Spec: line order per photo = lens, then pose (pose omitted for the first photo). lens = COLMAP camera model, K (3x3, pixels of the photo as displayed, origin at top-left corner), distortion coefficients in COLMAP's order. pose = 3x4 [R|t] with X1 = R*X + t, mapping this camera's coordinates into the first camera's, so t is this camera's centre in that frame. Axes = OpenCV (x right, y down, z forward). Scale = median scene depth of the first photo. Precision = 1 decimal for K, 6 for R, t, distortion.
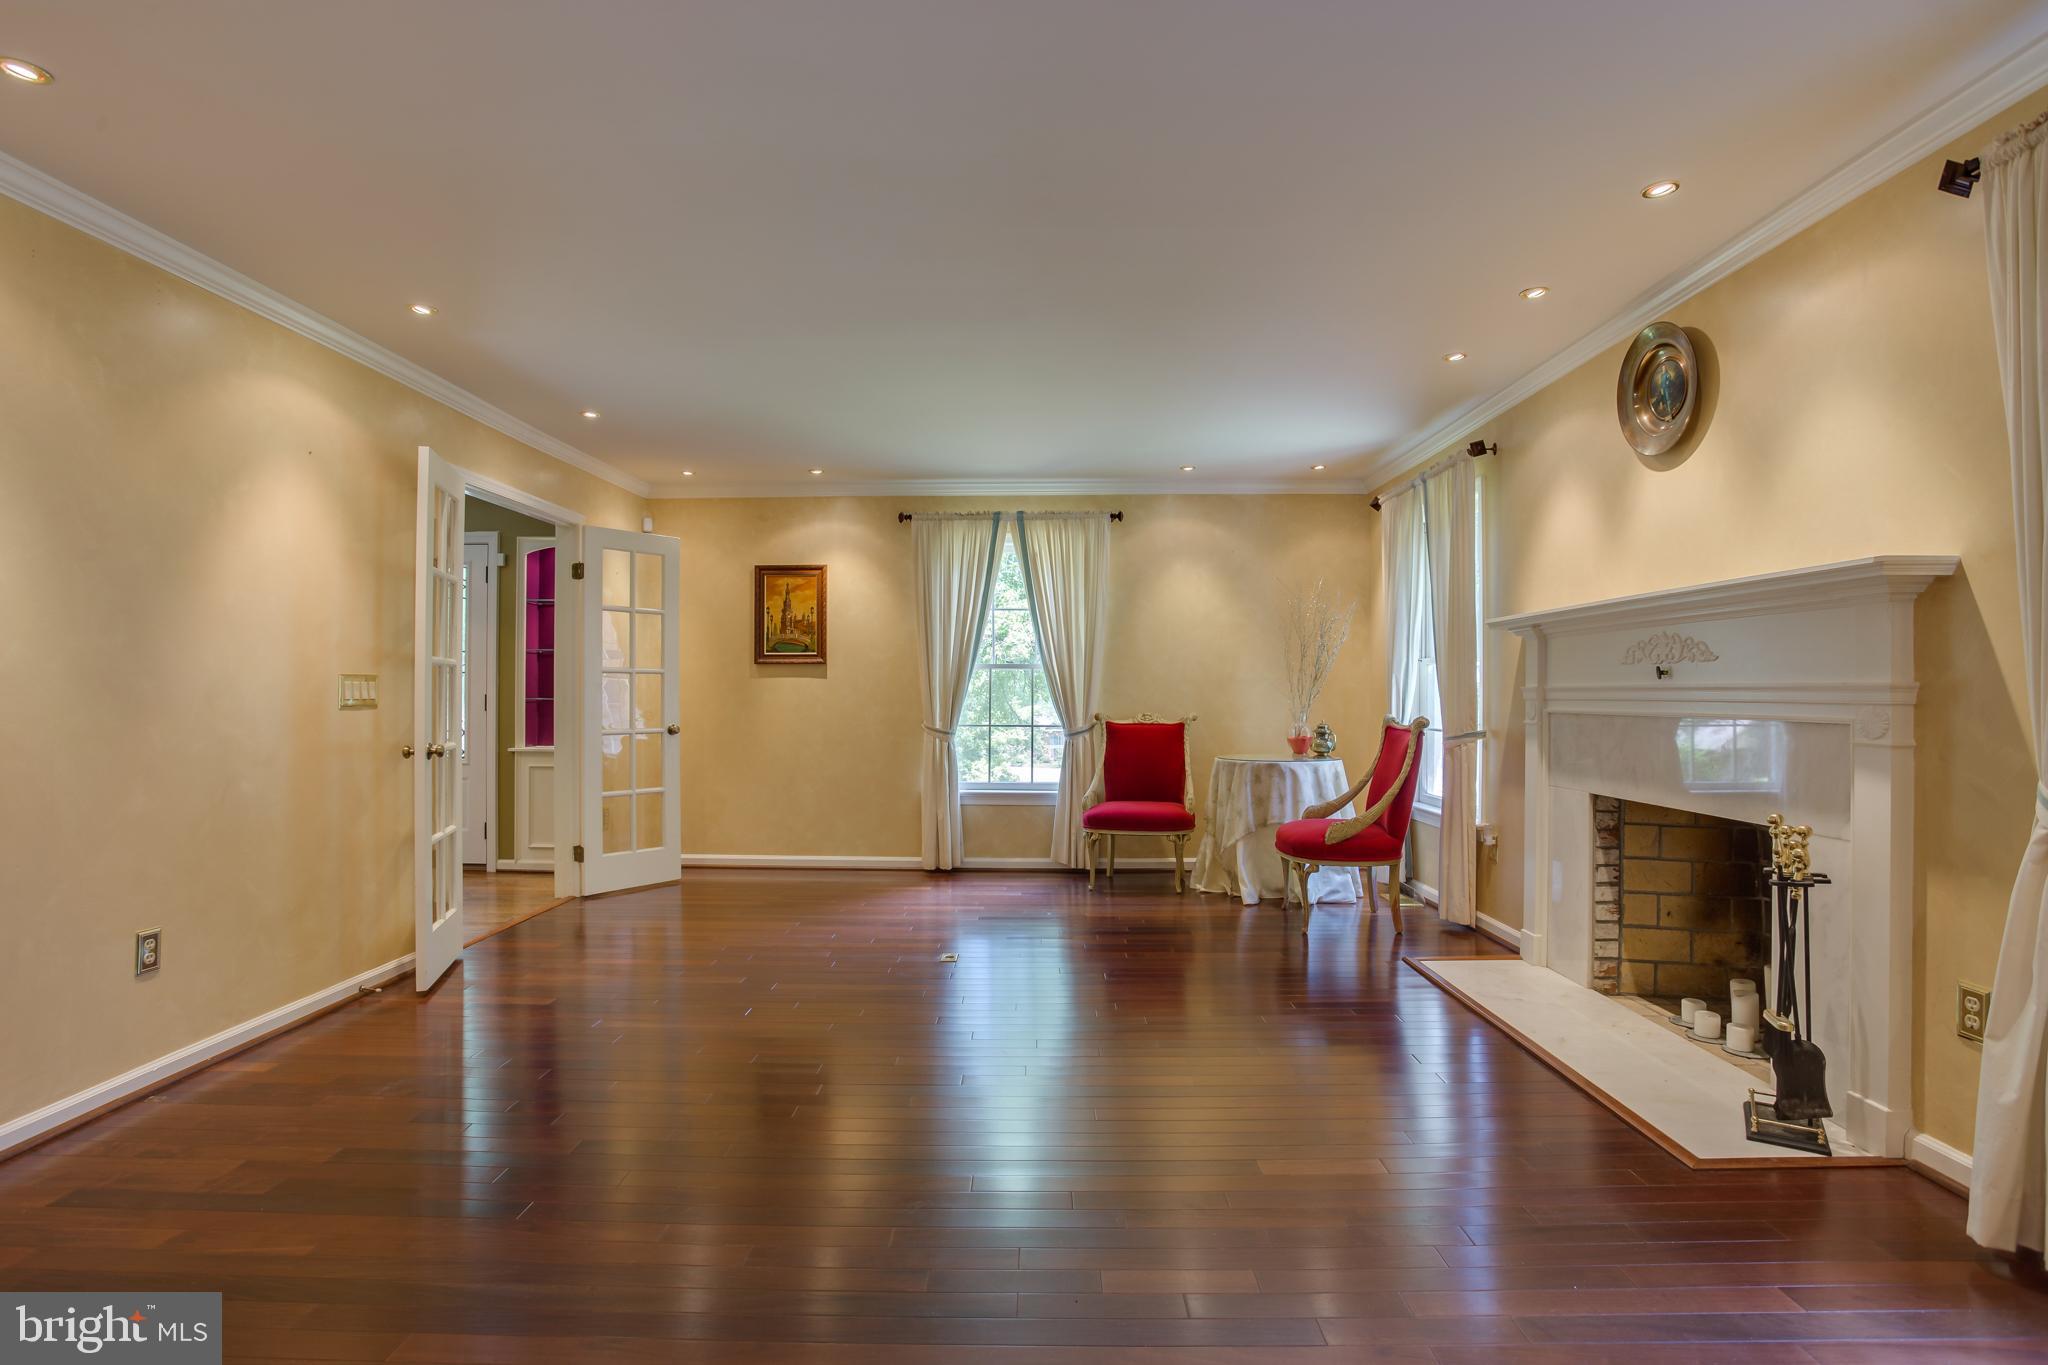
lens RADIAL K [[1041.4, 0, 1008.0], [0, 1041.4, 688.3], [0, 0, 1]] dist [-0.039979, 0.010585]
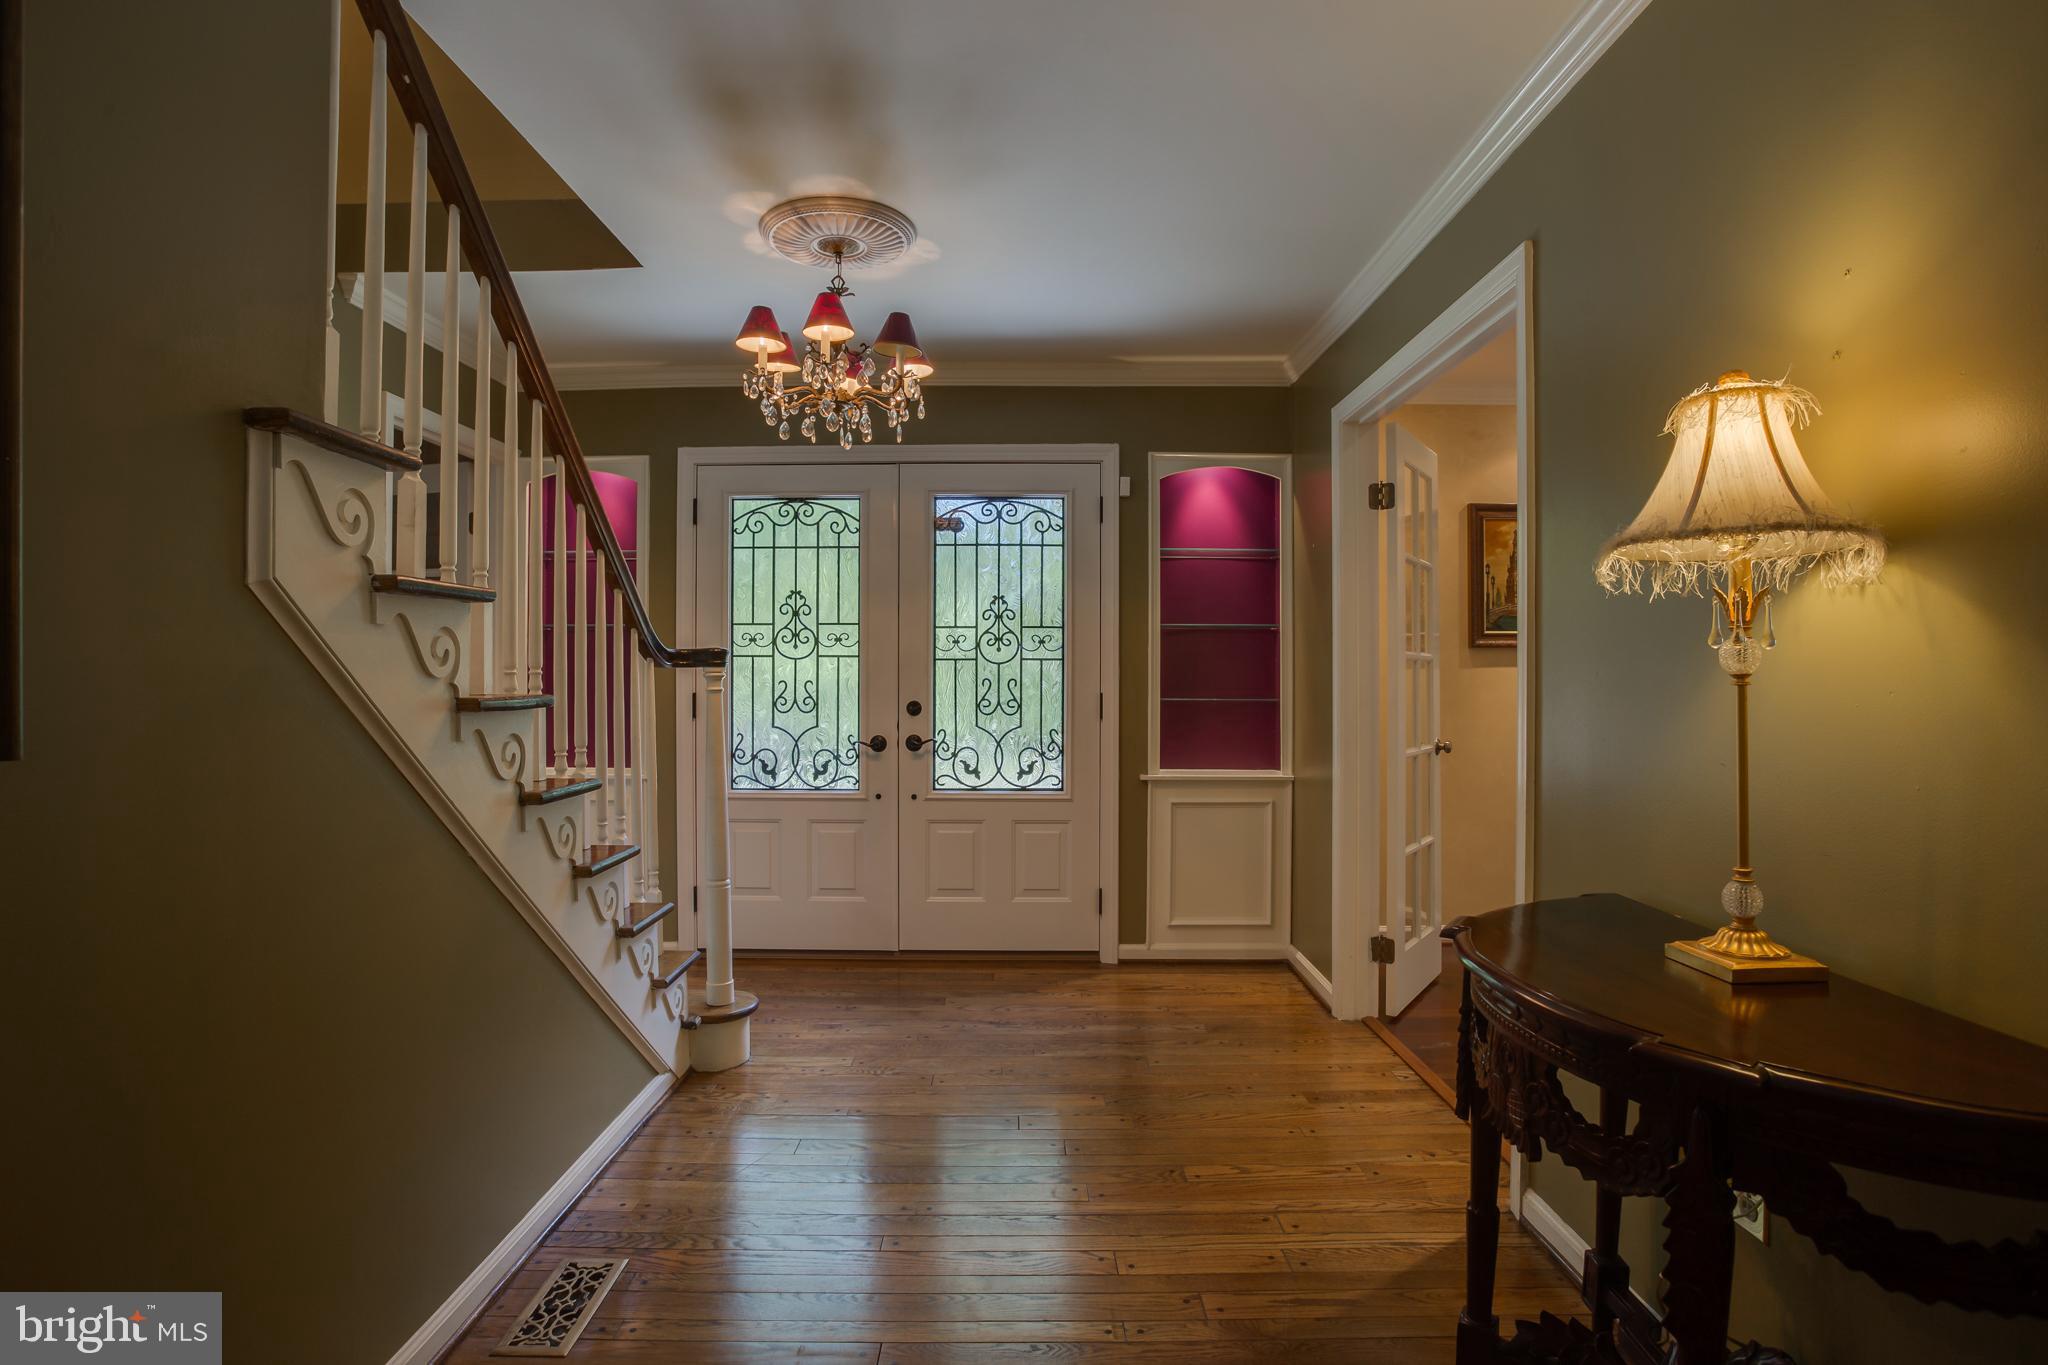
lens RADIAL K [[1041.4, 0, 1009.4], [0, 1041.4, 674.6], [0, 0, 1]] dist [-0.039979, 0.010585]
pose [[0.999229, 0.003395, 0.039108, -0.590652], [-0.003235, 0.999986, -0.004132, -0.002156], [-0.039121, 0.004003, 0.999226, 0.343393]]
